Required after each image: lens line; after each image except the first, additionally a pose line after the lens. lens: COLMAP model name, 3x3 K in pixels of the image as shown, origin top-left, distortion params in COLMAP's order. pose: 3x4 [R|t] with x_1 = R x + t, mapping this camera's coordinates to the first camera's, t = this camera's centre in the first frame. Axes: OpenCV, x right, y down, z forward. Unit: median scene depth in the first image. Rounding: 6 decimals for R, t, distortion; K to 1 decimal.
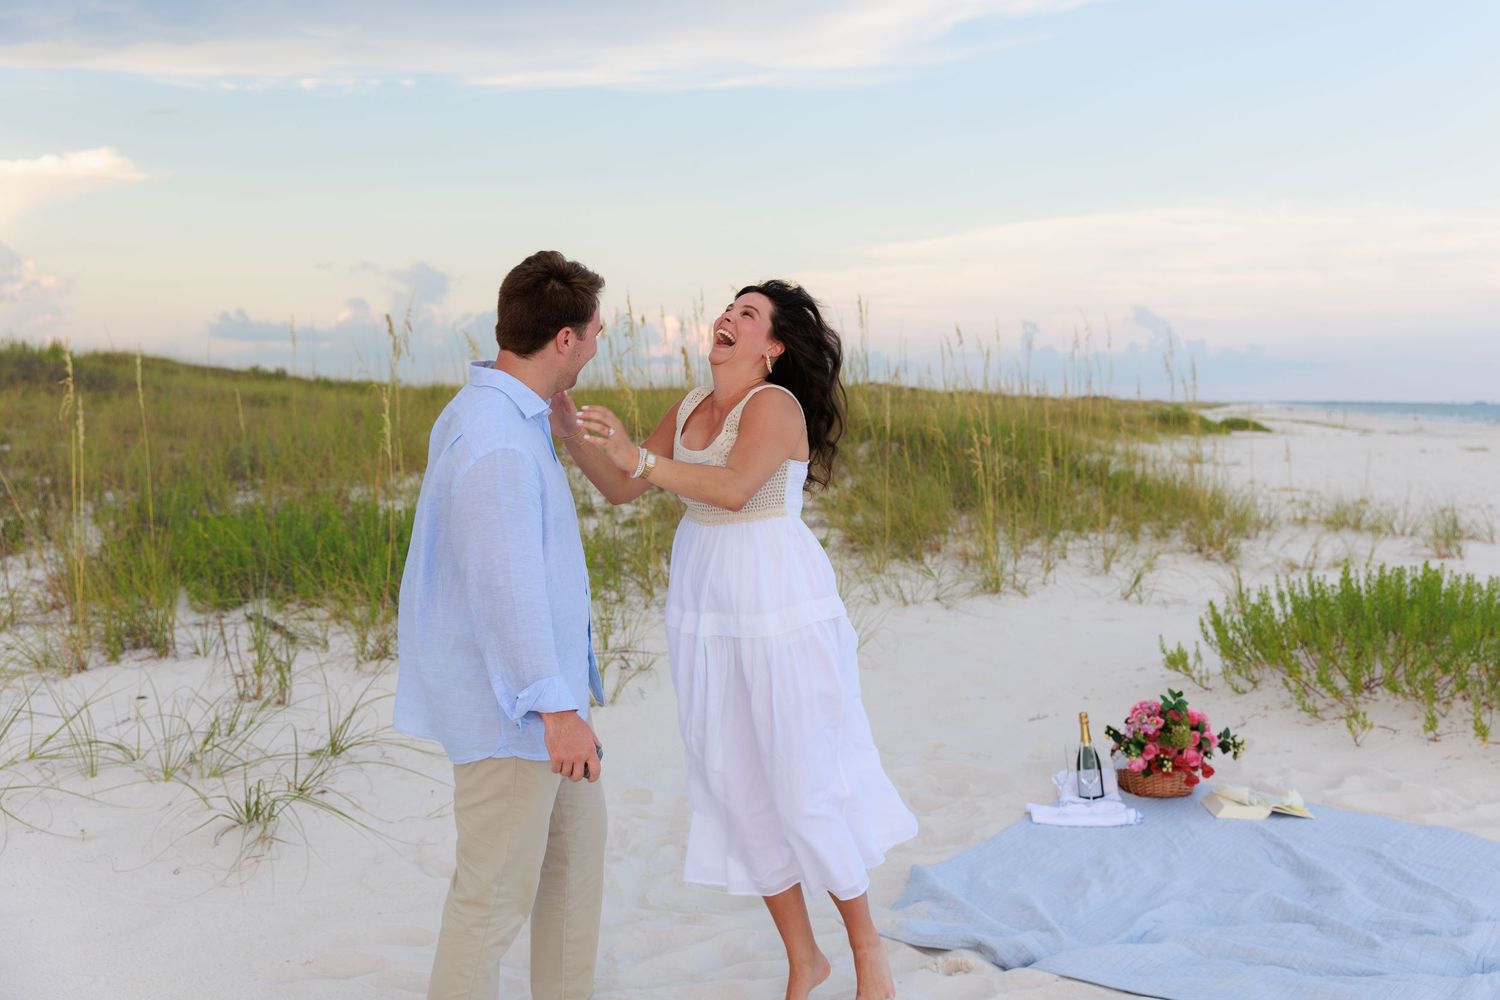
lens RADIAL K [[1759.2, 0, 745.8], [0, 1759.2, 467.1], [0, 0, 1]] dist [-0.027758, 0.317788]
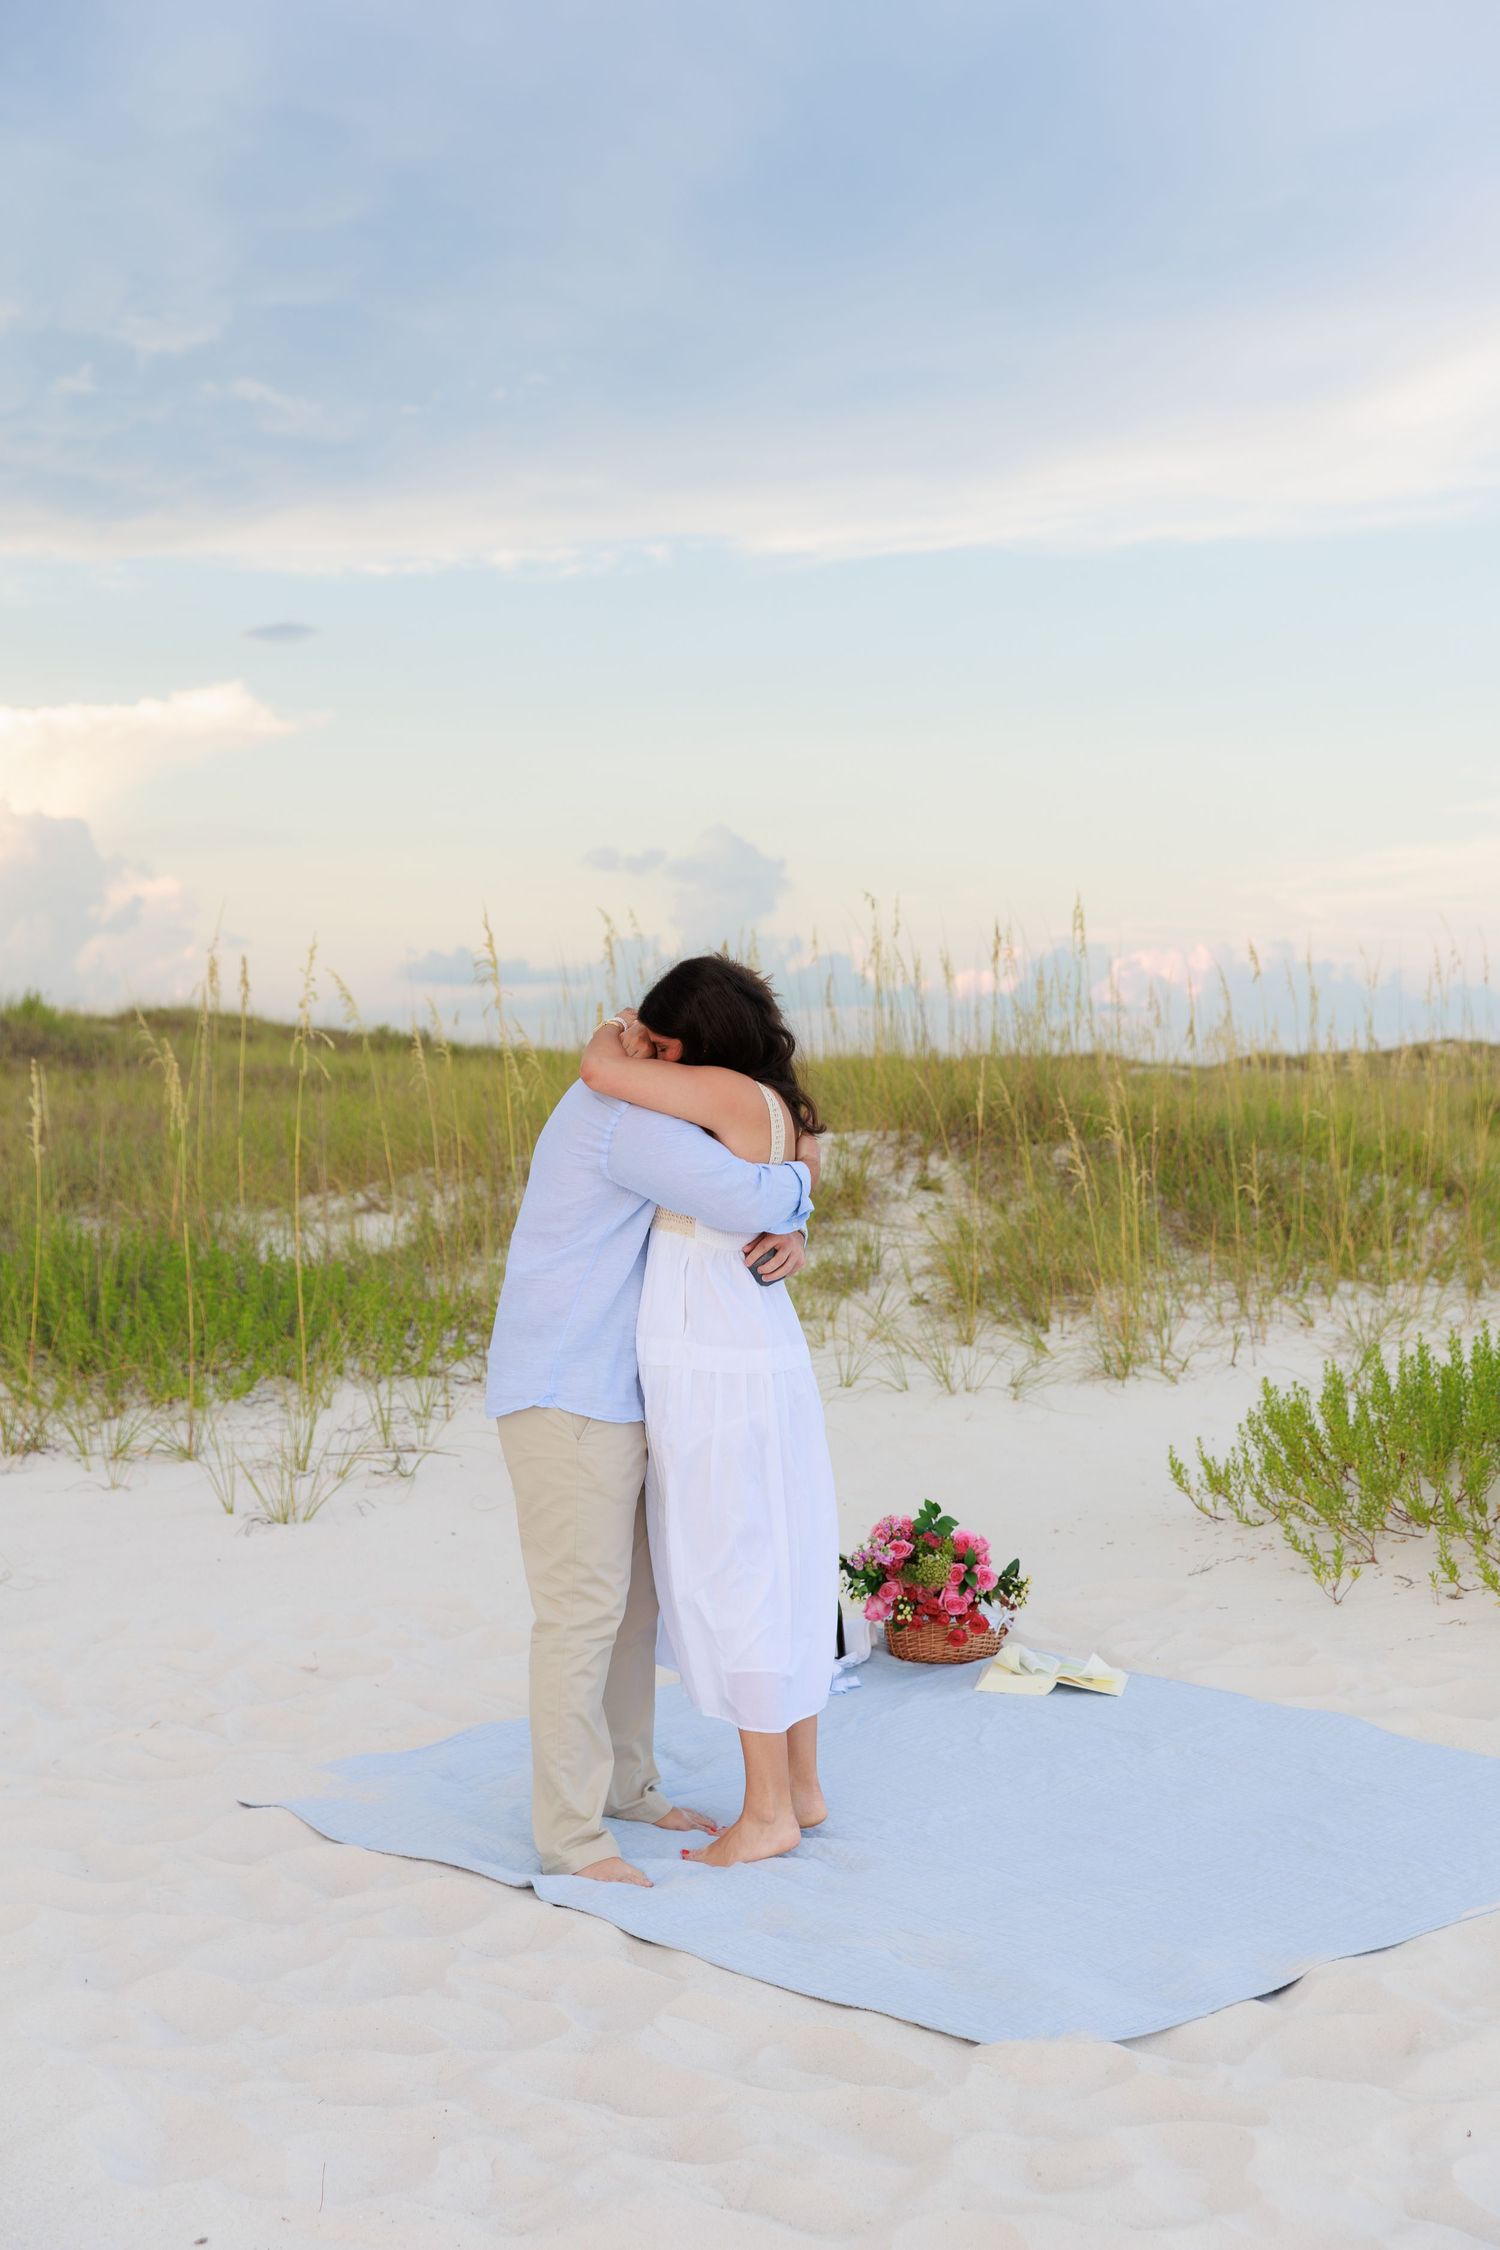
lens RADIAL K [[2965.3, 0, 750.0], [0, 2965.3, 1125.0], [0, 0, 1]] dist [0.081632, -0.010463]
pose [[0.980929, -0.007212, -0.194231, 0.289048], [0.003319, 0.999787, -0.020359, 0.003029], [0.194337, 0.019326, 0.980744, -0.103199]]
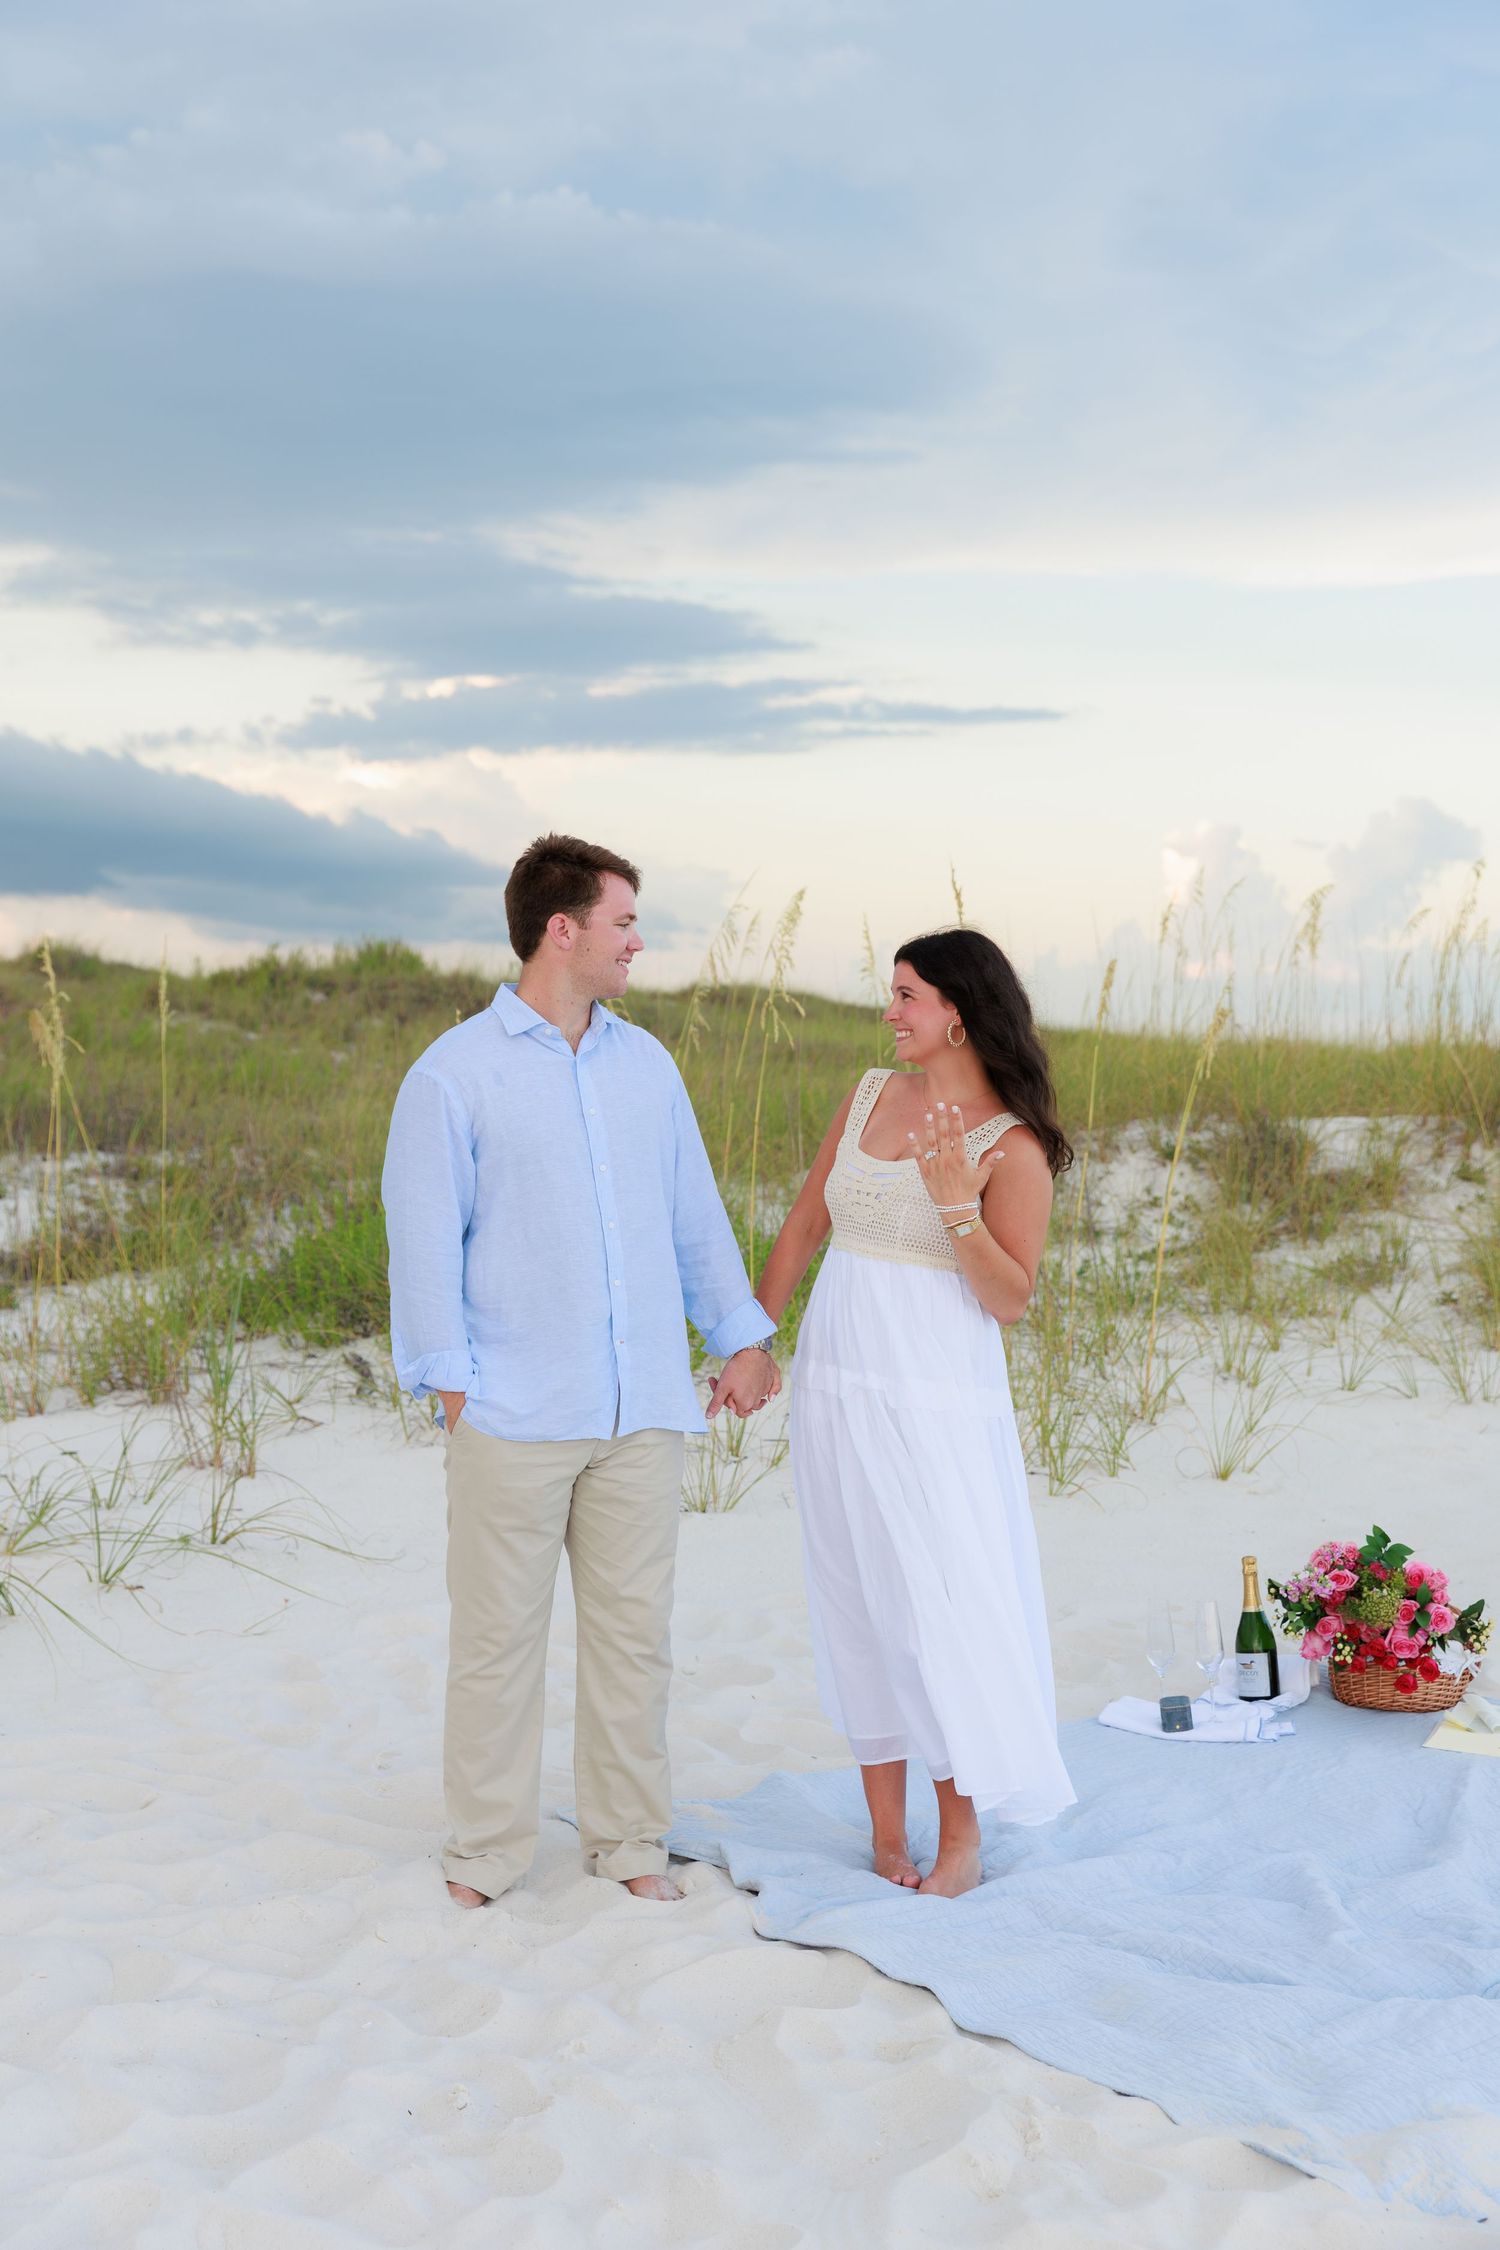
lens RADIAL K [[2968.3, 0, 750.0], [0, 2968.3, 1125.0], [0, 0, 1]] dist [0.006448, -0.053551]
pose [[0.923667, 0.015546, -0.382881, 0.310514], [-0.022473, 0.999655, -0.013624, 0.006707], [0.382537, 0.021189, 0.923697, -0.006719]]
